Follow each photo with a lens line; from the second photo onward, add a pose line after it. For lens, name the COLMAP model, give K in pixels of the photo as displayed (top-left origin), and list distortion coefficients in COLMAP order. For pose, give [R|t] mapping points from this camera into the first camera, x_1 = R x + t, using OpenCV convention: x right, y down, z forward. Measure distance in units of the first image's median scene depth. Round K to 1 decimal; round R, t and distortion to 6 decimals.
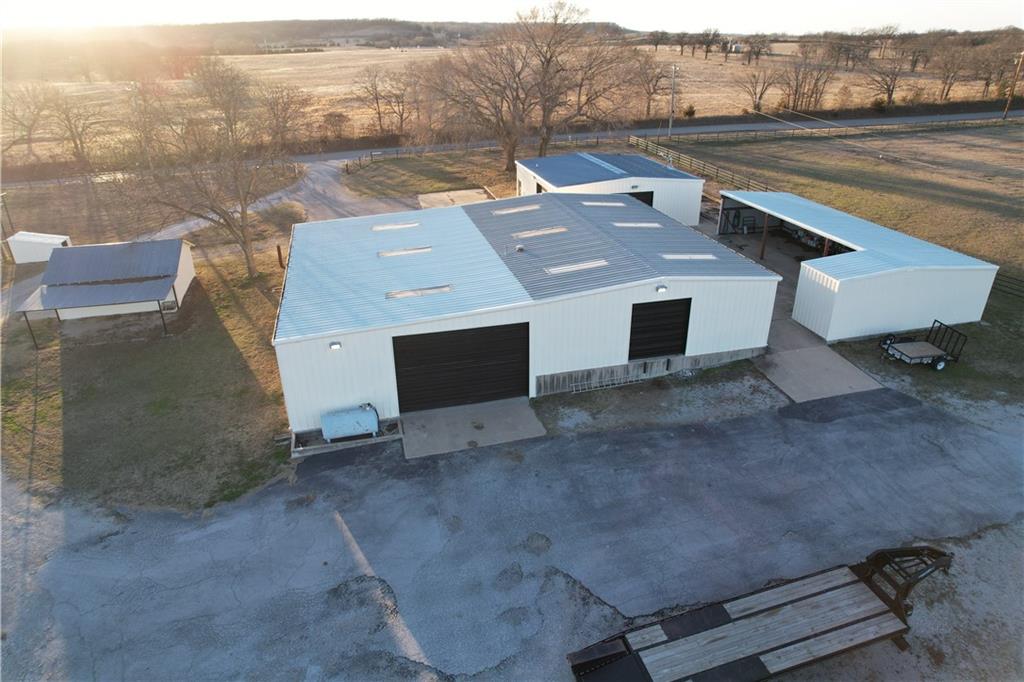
lens RADIAL K [[655.9, 0, 515.9], [0, 655.9, 339.9], [0, 0, 1]] dist [-0.078092, 0.071912]
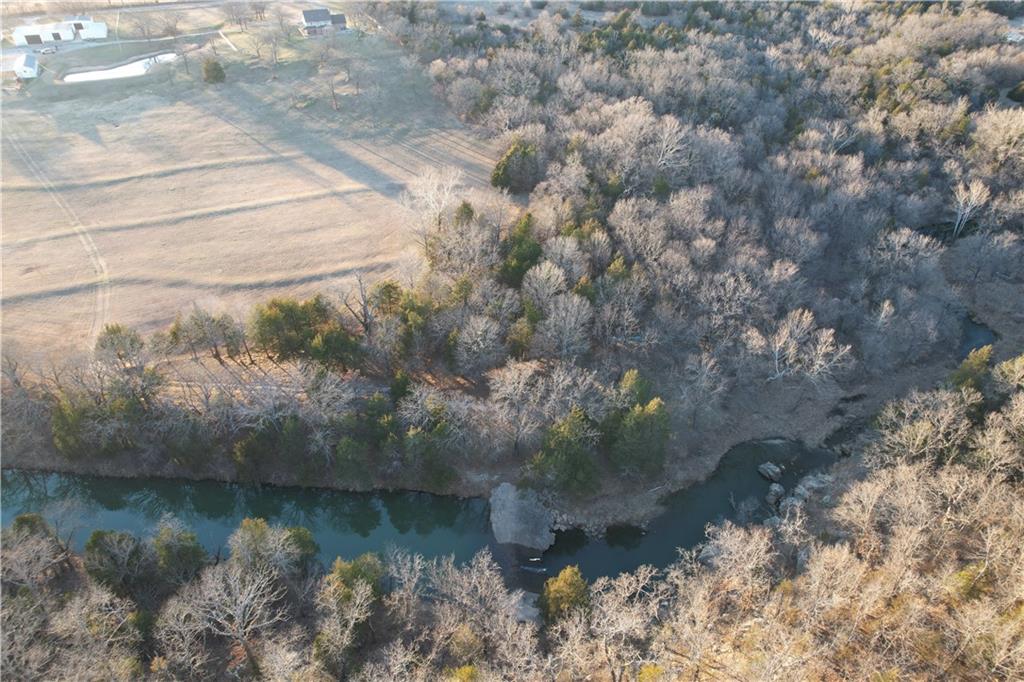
lens RADIAL K [[655.9, 0, 515.9], [0, 655.9, 339.9], [0, 0, 1]] dist [-0.078092, 0.071912]
pose [[0.981589, -0.100887, 0.162190, 3.031533], [0.065830, 0.975791, 0.208562, 1.755302], [-0.179305, -0.194045, 0.964467, -6.398722]]
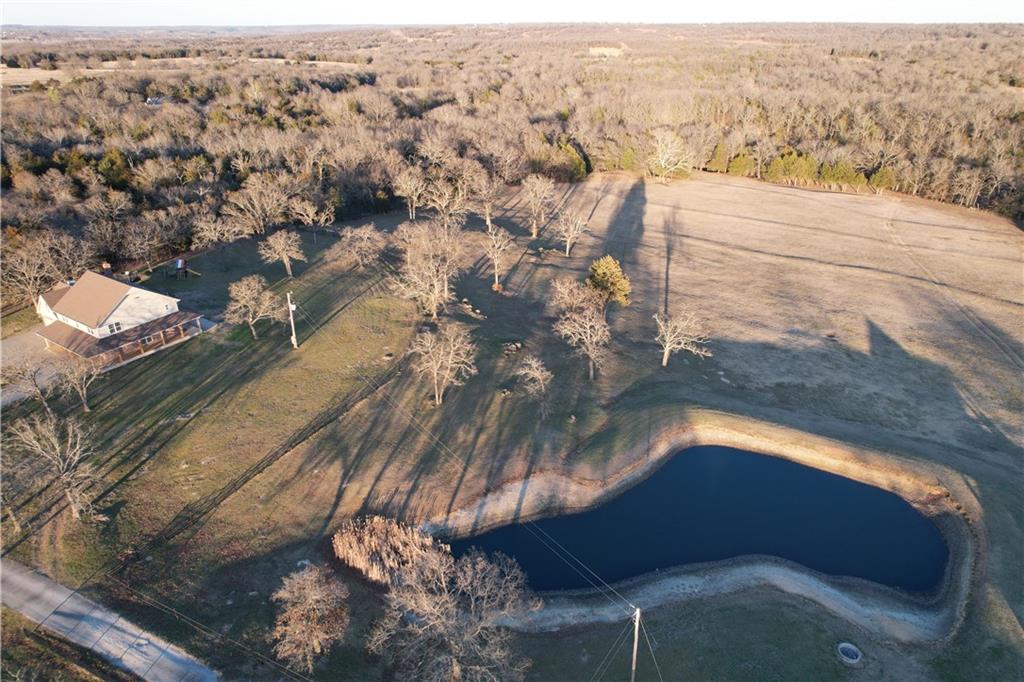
lens RADIAL K [[655.9, 0, 515.9], [0, 655.9, 339.9], [0, 0, 1]] dist [-0.078092, 0.071912]
pose [[-0.692594, -0.311863, 0.650427, 0.397772], [0.310206, 0.685293, 0.658897, -0.883236], [-0.651219, 0.658114, -0.377888, 0.459827]]
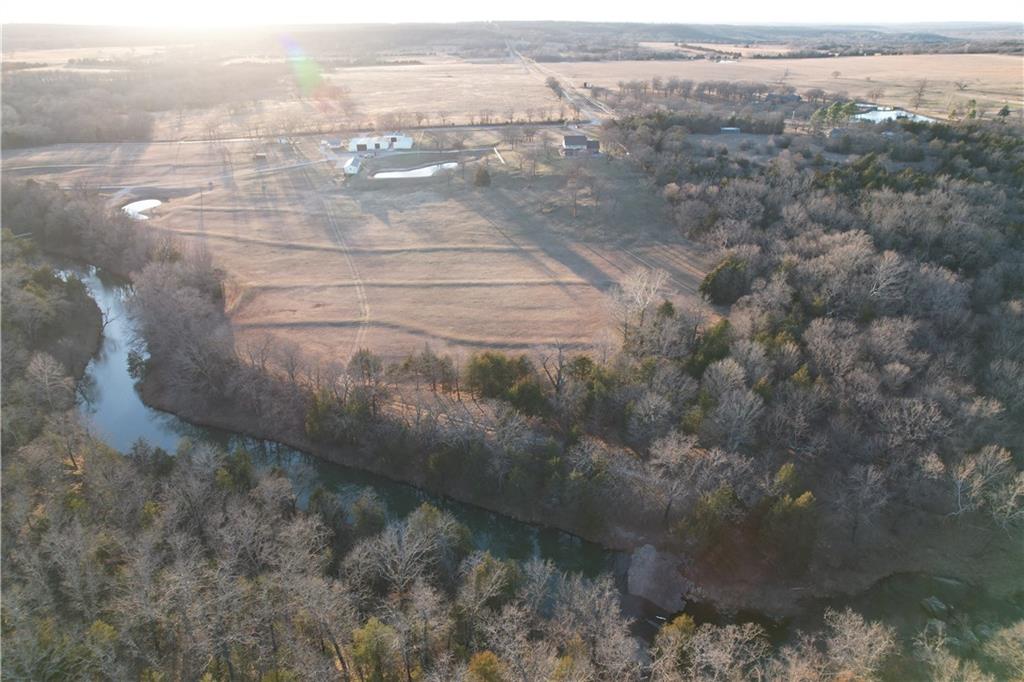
lens RADIAL K [[655.9, 0, 515.9], [0, 655.9, 339.9], [0, 0, 1]] dist [-0.078092, 0.071912]
pose [[0.983967, 0.081800, -0.158488, 3.142519], [-0.077997, 0.996500, 0.030076, 1.911977], [0.160393, -0.017232, 0.986903, -6.745619]]
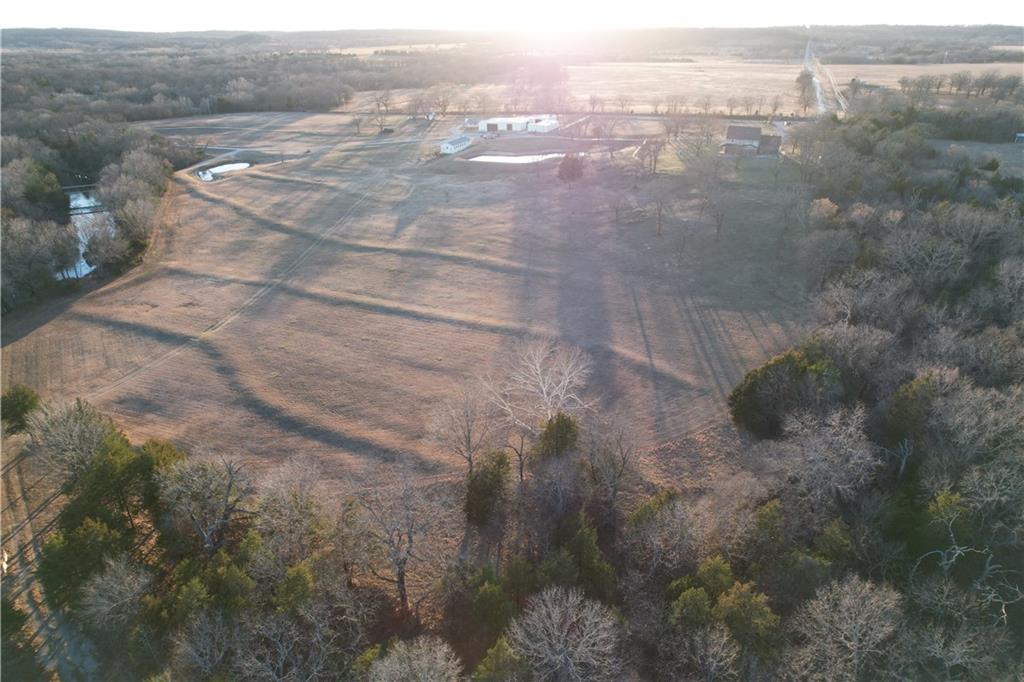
lens RADIAL K [[655.9, 0, 515.9], [0, 655.9, 339.9], [0, 0, 1]] dist [-0.078092, 0.071912]
pose [[0.809276, 0.253710, -0.529814, 4.092216], [-0.247470, 0.965229, 0.084213, 1.451624], [0.532758, 0.062961, 0.843922, -4.617894]]
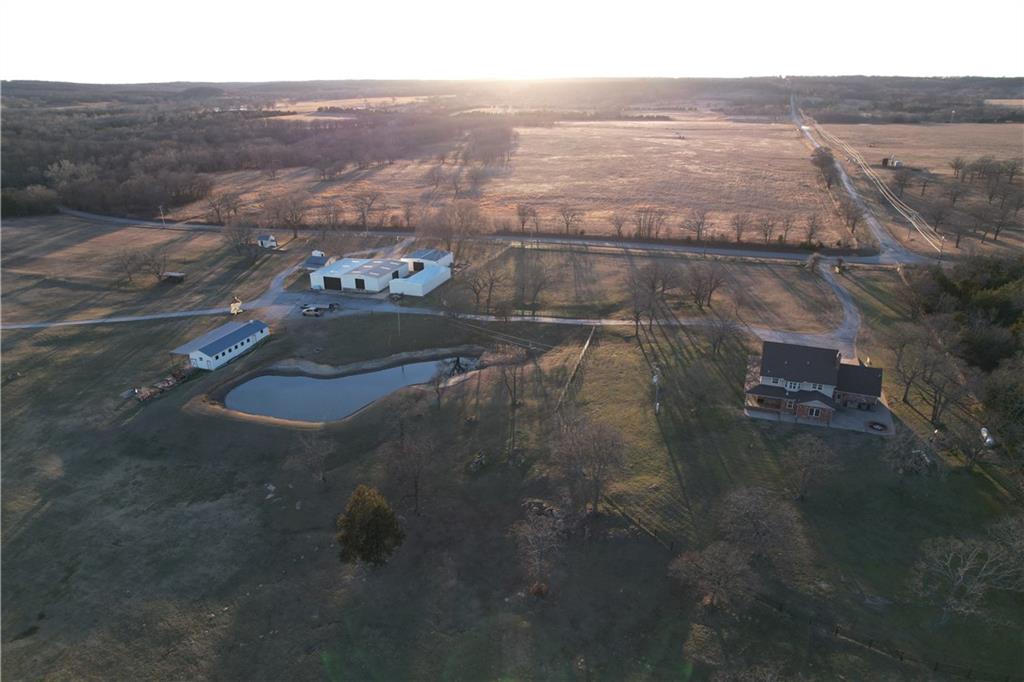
lens RADIAL K [[655.9, 0, 515.9], [0, 655.9, 339.9], [0, 0, 1]] dist [-0.078092, 0.071912]
pose [[0.826553, 0.208610, -0.522774, 2.824001], [-0.234958, 0.971868, 0.016328, 0.030583], [0.511474, 0.109334, 0.852315, -2.028321]]
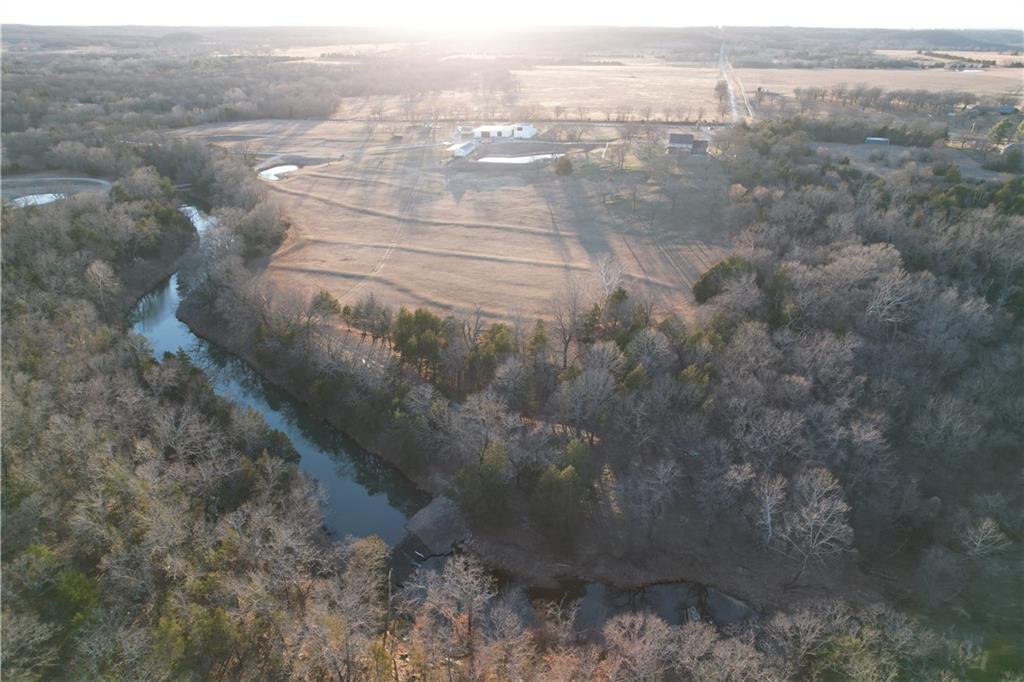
lens RADIAL K [[655.9, 0, 515.9], [0, 655.9, 339.9], [0, 0, 1]] dist [-0.078092, 0.071912]
pose [[0.869137, 0.222228, -0.441831, 4.472071], [-0.214194, 0.974370, 0.068731, 1.894819], [0.445781, 0.034901, 0.894461, -6.489973]]
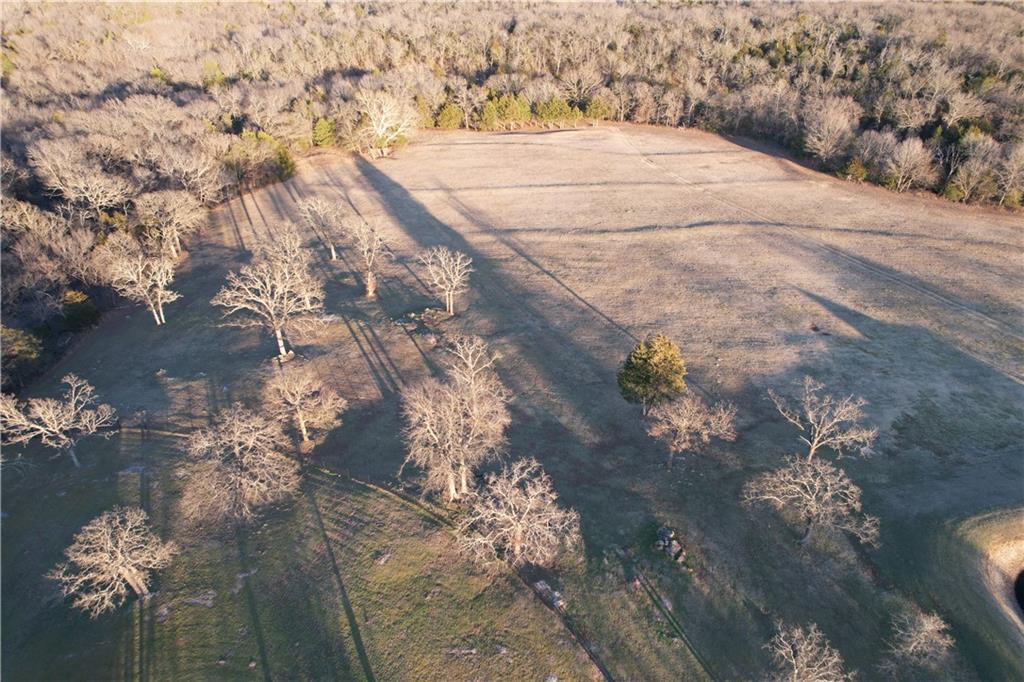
lens RADIAL K [[655.9, 0, 515.9], [0, 655.9, 339.9], [0, 0, 1]] dist [-0.078092, 0.071912]
pose [[-0.992356, -0.060327, 0.107659, 1.907511], [0.058490, 0.538251, 0.840753, -0.821541], [-0.108668, 0.840623, -0.530608, 0.083160]]
